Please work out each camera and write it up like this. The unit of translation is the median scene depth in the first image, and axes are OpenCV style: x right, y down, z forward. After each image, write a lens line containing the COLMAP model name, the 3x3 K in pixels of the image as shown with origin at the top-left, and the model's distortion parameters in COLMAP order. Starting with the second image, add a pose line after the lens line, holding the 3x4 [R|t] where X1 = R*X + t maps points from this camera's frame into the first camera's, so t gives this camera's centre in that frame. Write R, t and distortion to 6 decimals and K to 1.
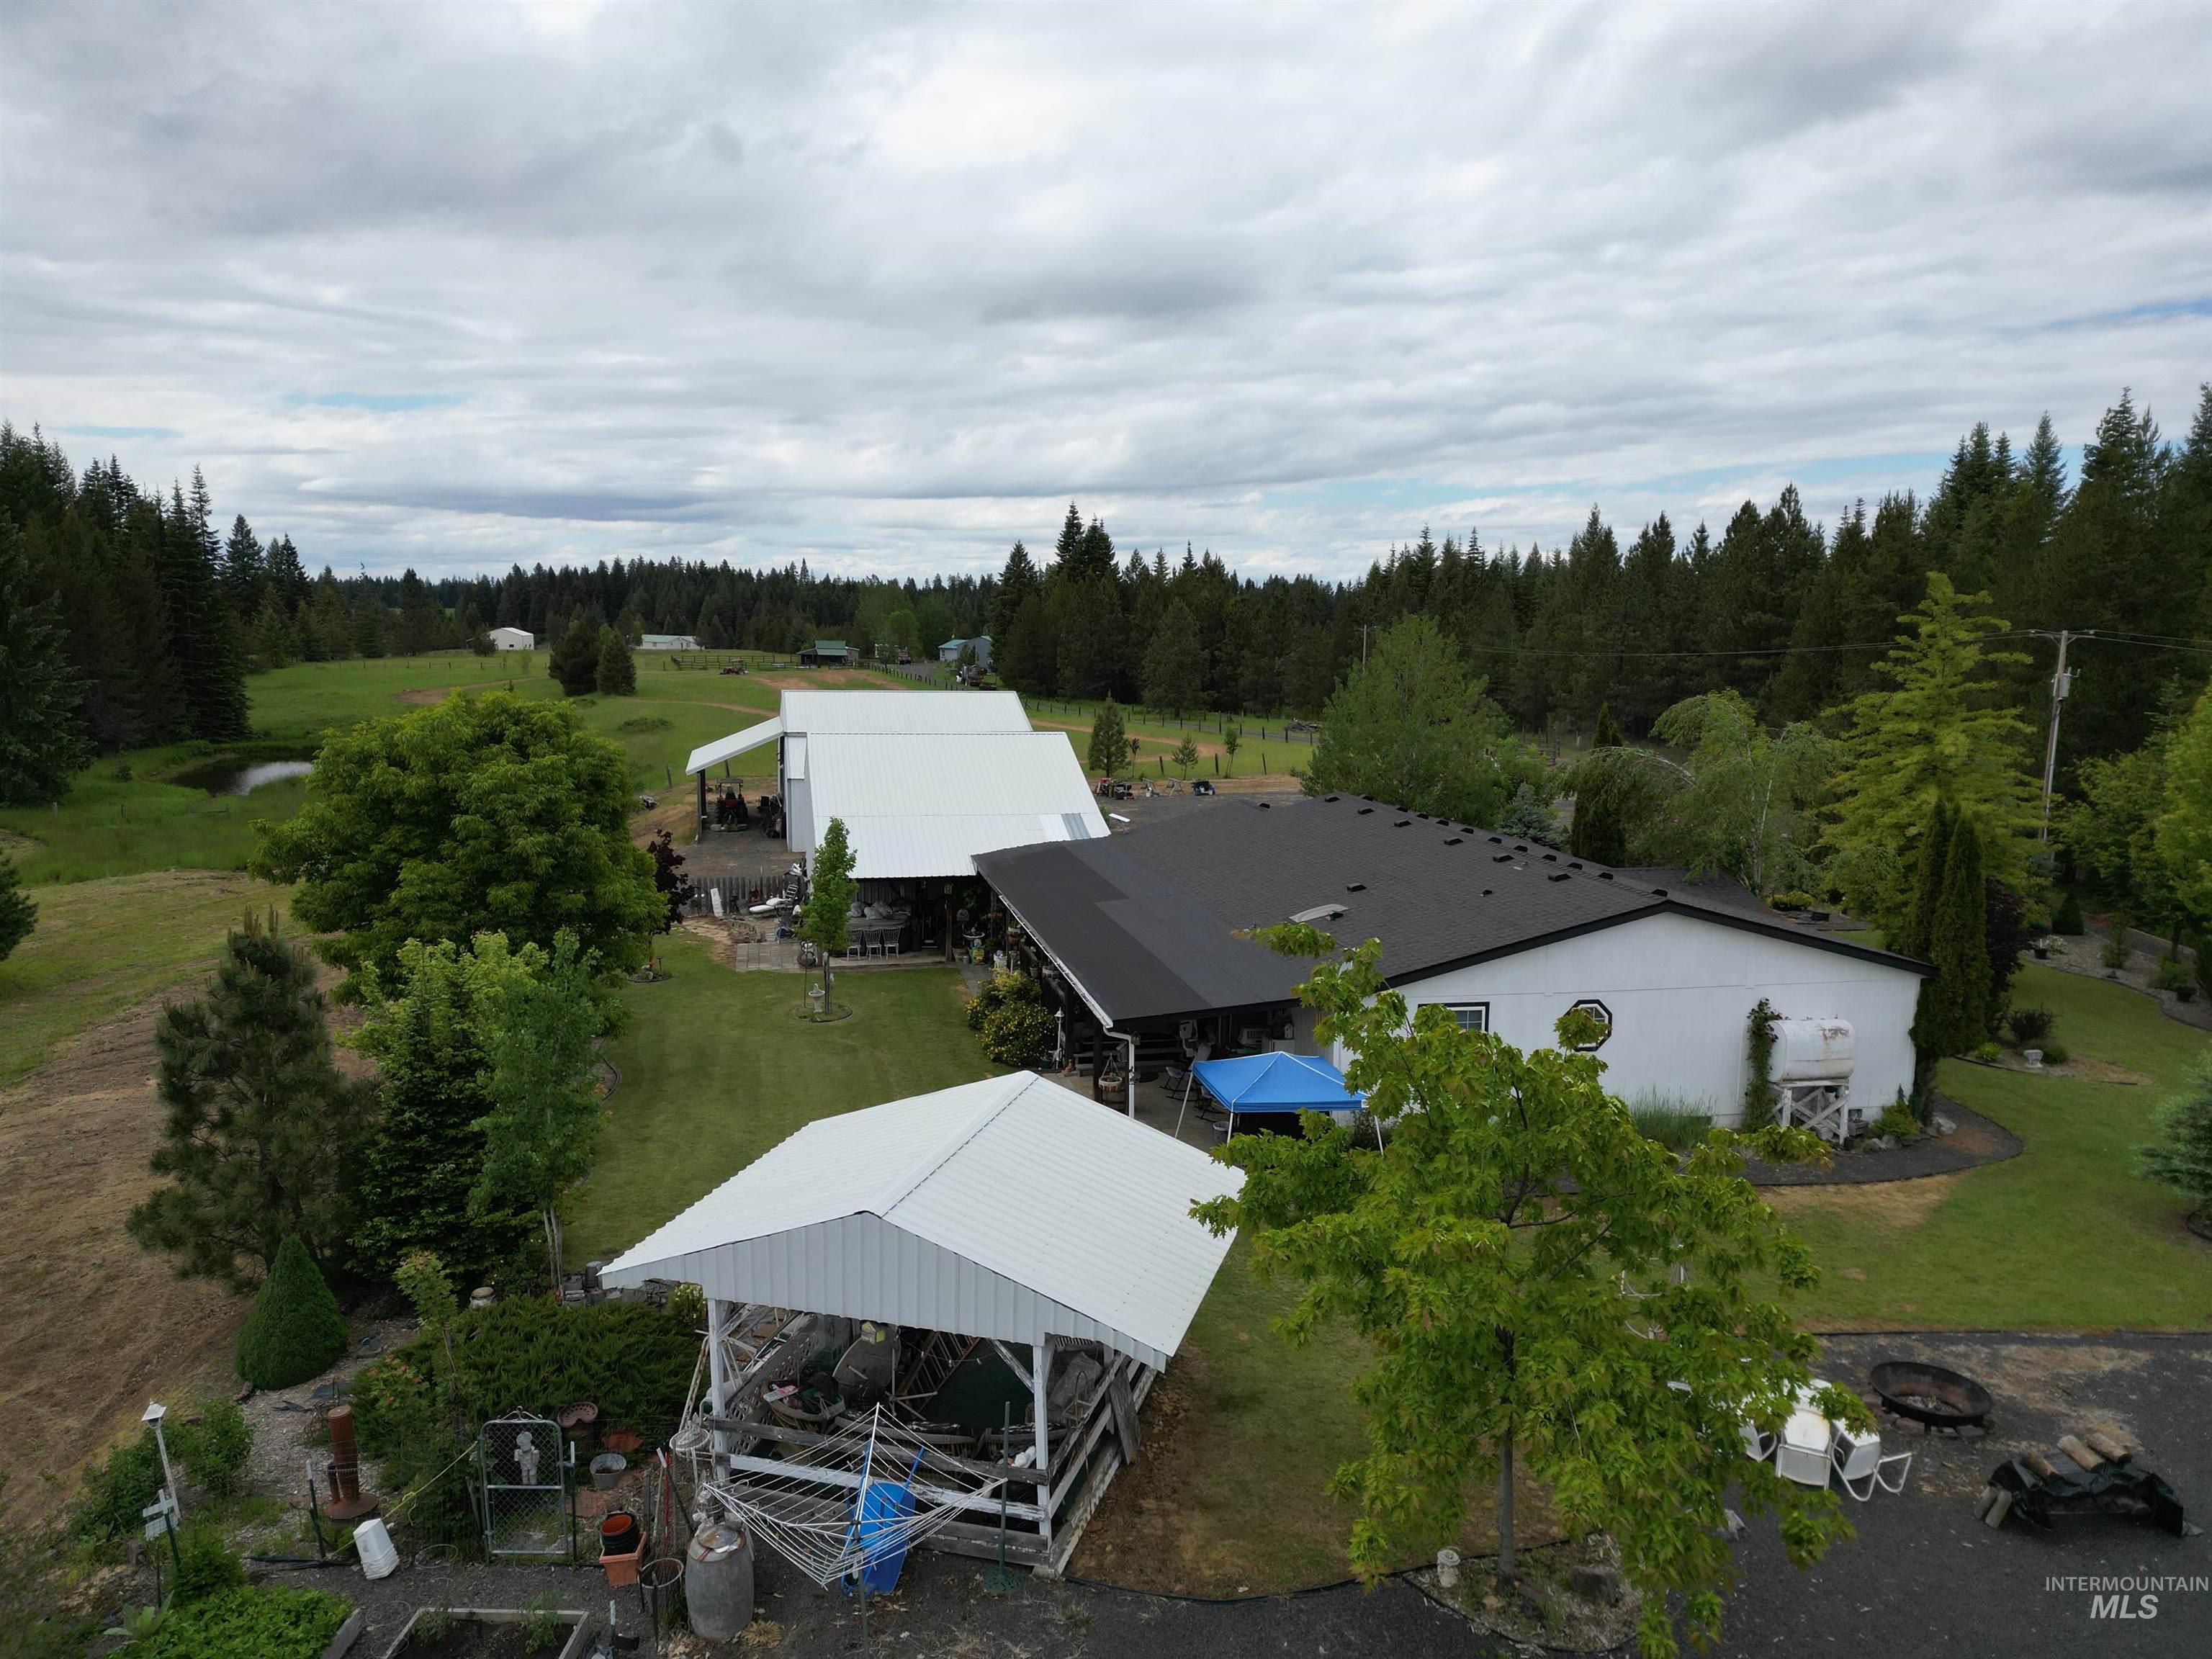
lens RADIAL K [[1572.4, 0, 1076.8], [0, 1572.4, 867.9], [0, 0, 1]] dist [0.031612, -0.051083]
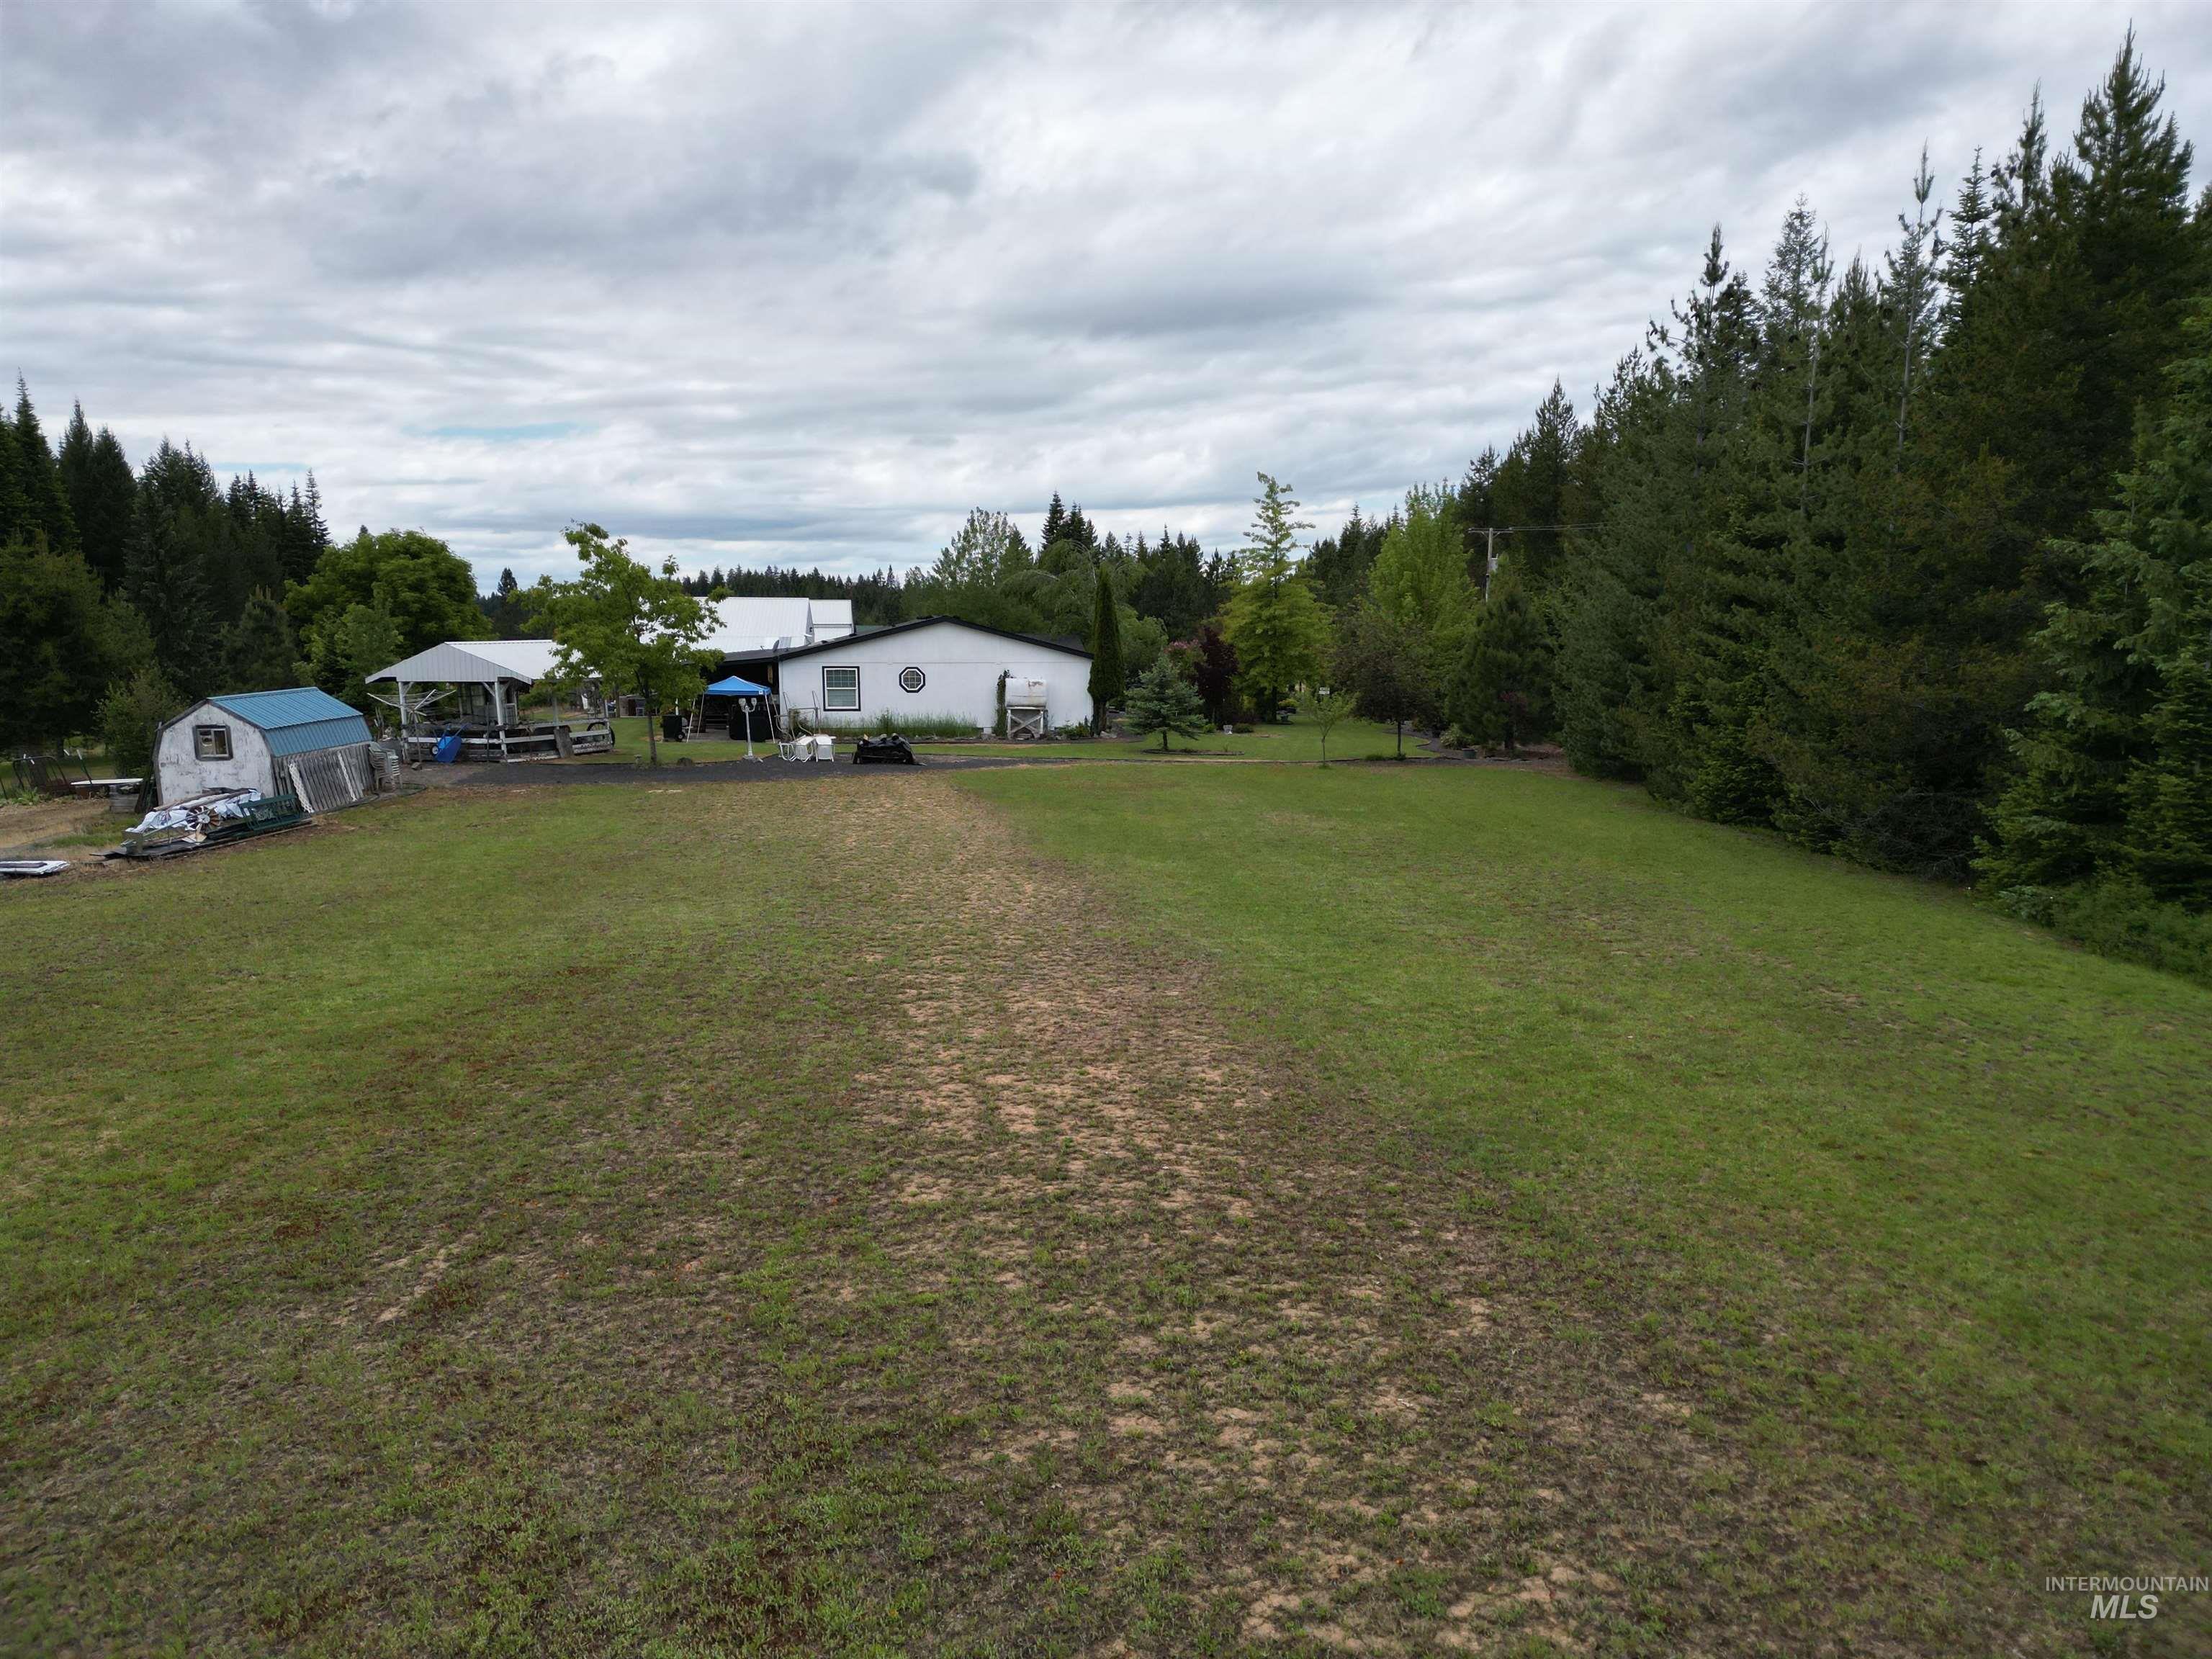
lens RADIAL K [[1532.6, 0, 1106.0], [0, 1532.6, 829.5], [0, 0, 1]] dist [0.085353, -0.087012]
pose [[0.998555, -0.013681, -0.051975, 0.107711], [0.012302, 0.999566, -0.026764, 0.056108], [0.052319, 0.026085, 0.998290, -0.161518]]
